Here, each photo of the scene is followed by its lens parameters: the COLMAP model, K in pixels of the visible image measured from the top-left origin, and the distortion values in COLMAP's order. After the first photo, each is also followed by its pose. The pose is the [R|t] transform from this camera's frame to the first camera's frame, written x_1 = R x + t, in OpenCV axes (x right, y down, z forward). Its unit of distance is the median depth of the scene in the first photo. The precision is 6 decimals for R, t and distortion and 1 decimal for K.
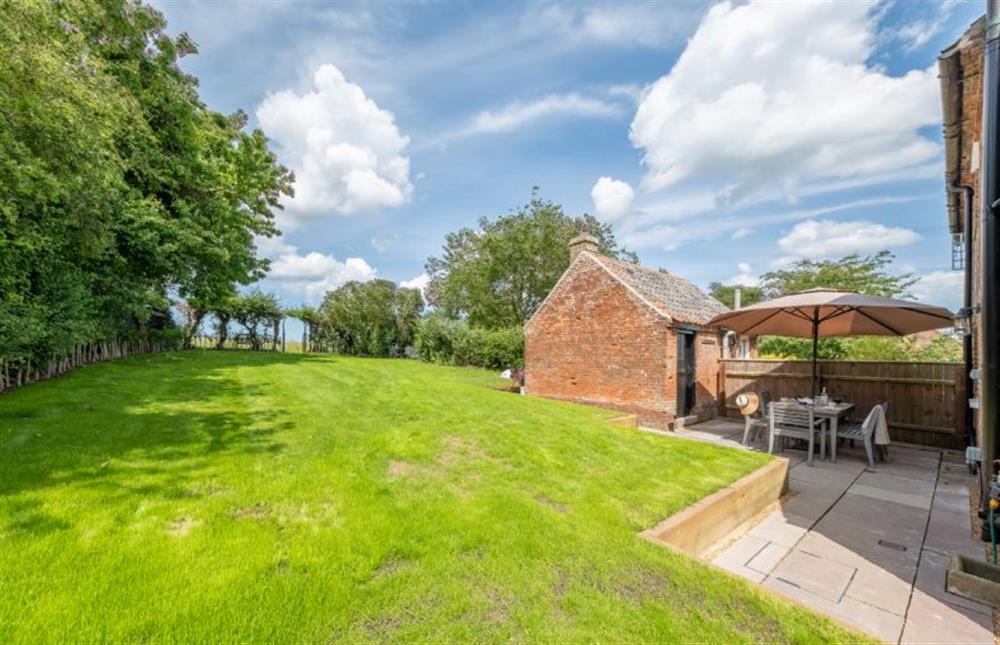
lens RADIAL K [[387.6, 0, 500.6], [0, 387.6, 322.0], [0, 0, 1]] dist [0.002042, 0.000262]
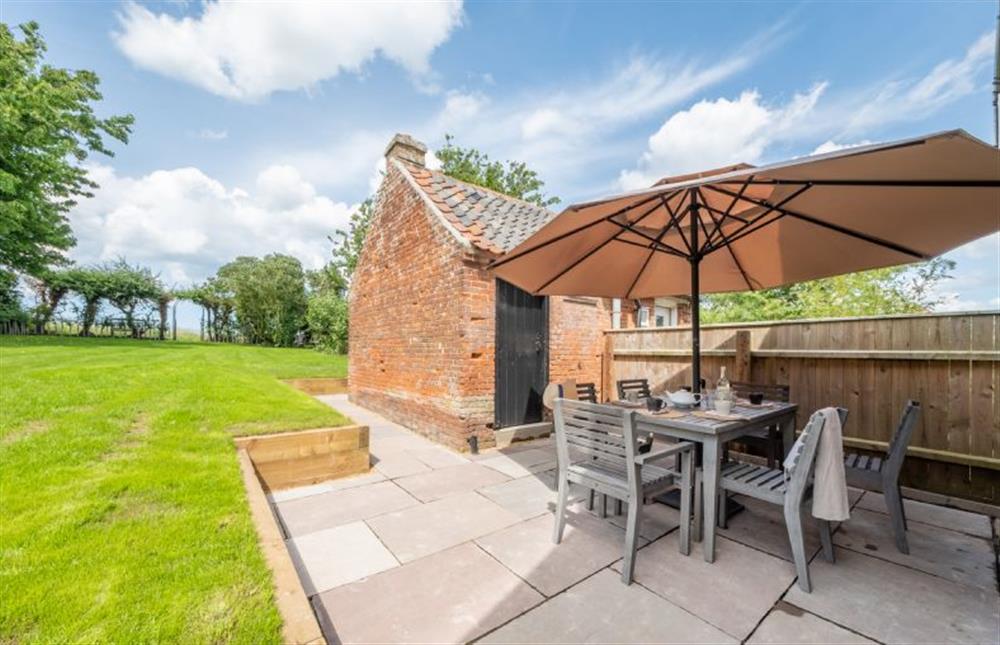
lens RADIAL K [[387.6, 0, 499.4], [0, 387.6, 327.1], [0, 0, 1]] dist [0.002042, 0.000262]
pose [[0.999850, -0.000919, -0.017321, 0.413442], [0.001243, 0.999824, 0.018699, 0.080660], [0.017300, -0.018718, 0.999675, 0.388995]]
